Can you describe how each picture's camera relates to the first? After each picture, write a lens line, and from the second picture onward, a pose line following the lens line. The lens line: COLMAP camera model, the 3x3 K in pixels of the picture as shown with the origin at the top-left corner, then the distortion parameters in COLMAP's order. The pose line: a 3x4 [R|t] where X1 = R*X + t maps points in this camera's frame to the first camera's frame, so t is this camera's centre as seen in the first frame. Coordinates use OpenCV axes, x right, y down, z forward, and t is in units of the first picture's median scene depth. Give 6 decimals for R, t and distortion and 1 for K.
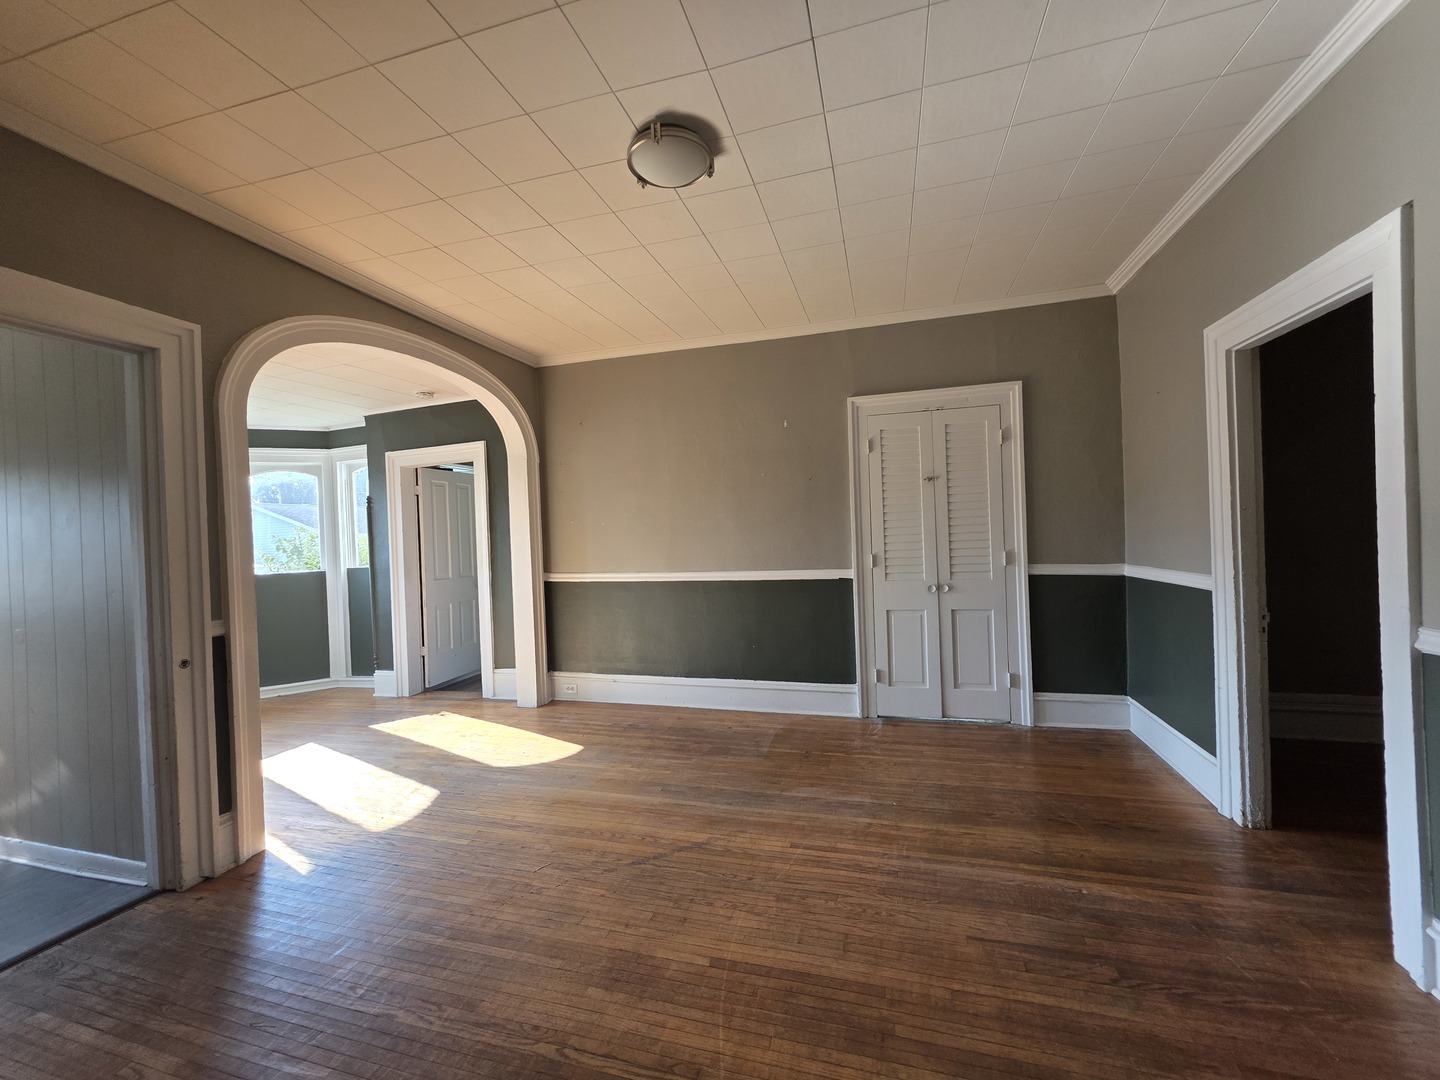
lens RADIAL K [[581.7, 0, 714.9], [0, 581.7, 540.7], [0, 0, 1]] dist [0.000502, 0.000991]
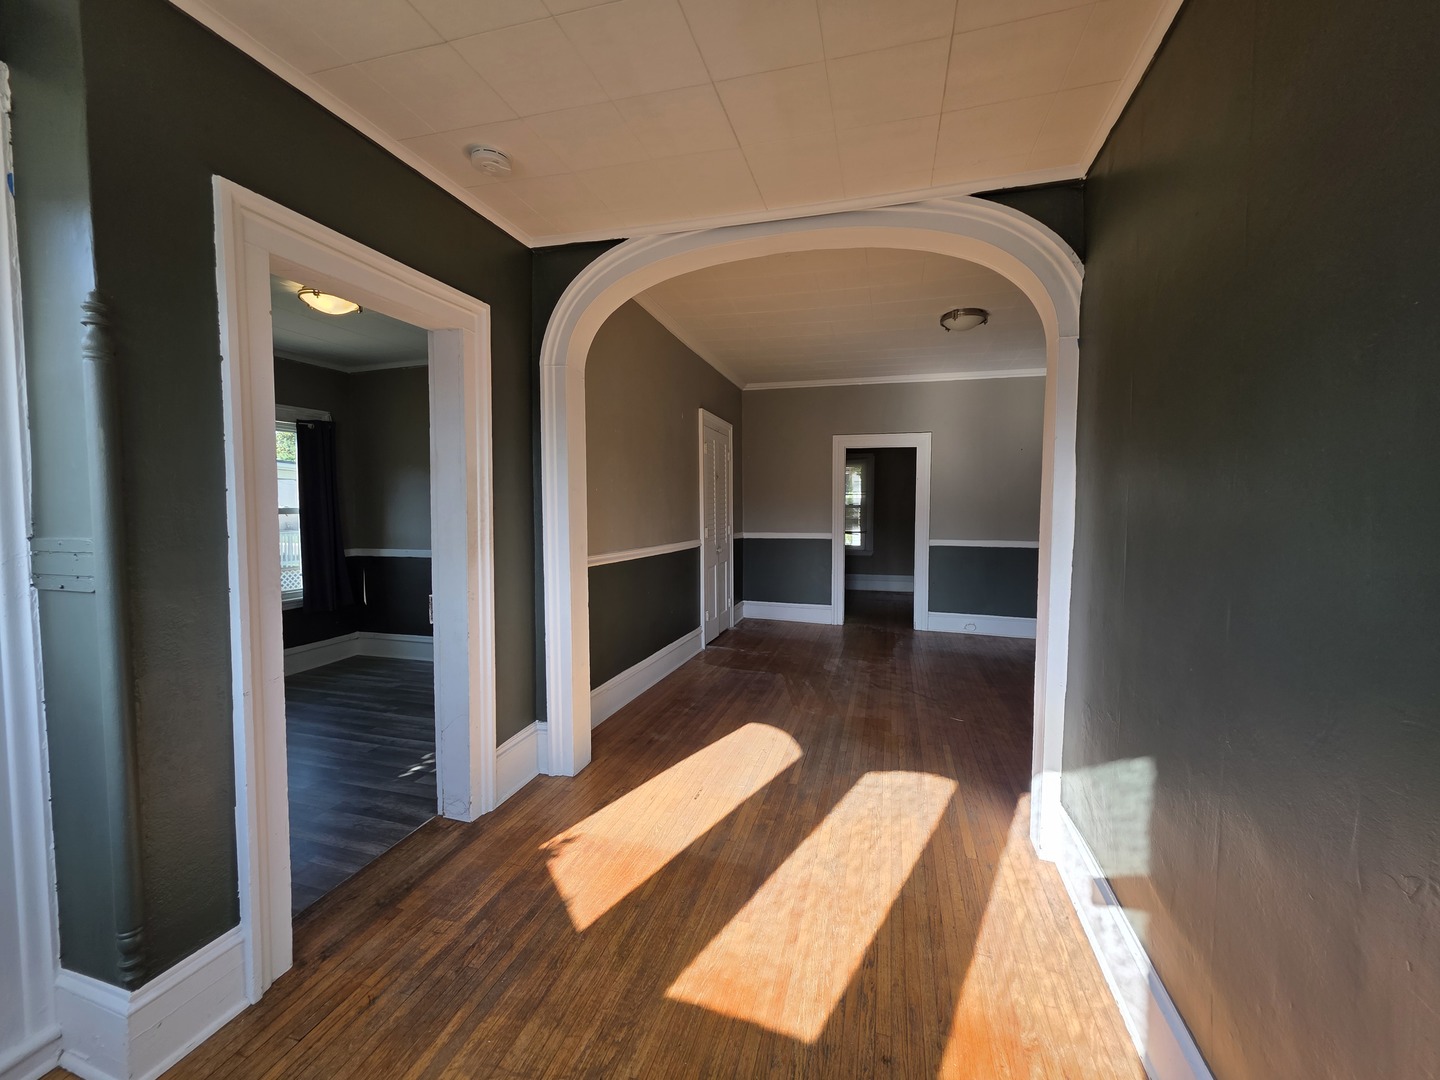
lens RADIAL K [[581.7, 0, 723.6], [0, 581.7, 542.7], [0, 0, 1]] dist [0.000502, 0.000991]
pose [[-0.006113, -0.022366, 0.999731, -1.288569], [0.008408, 0.999713, 0.022417, 0.032504], [-0.999946, 0.008543, -0.005924, 1.136380]]
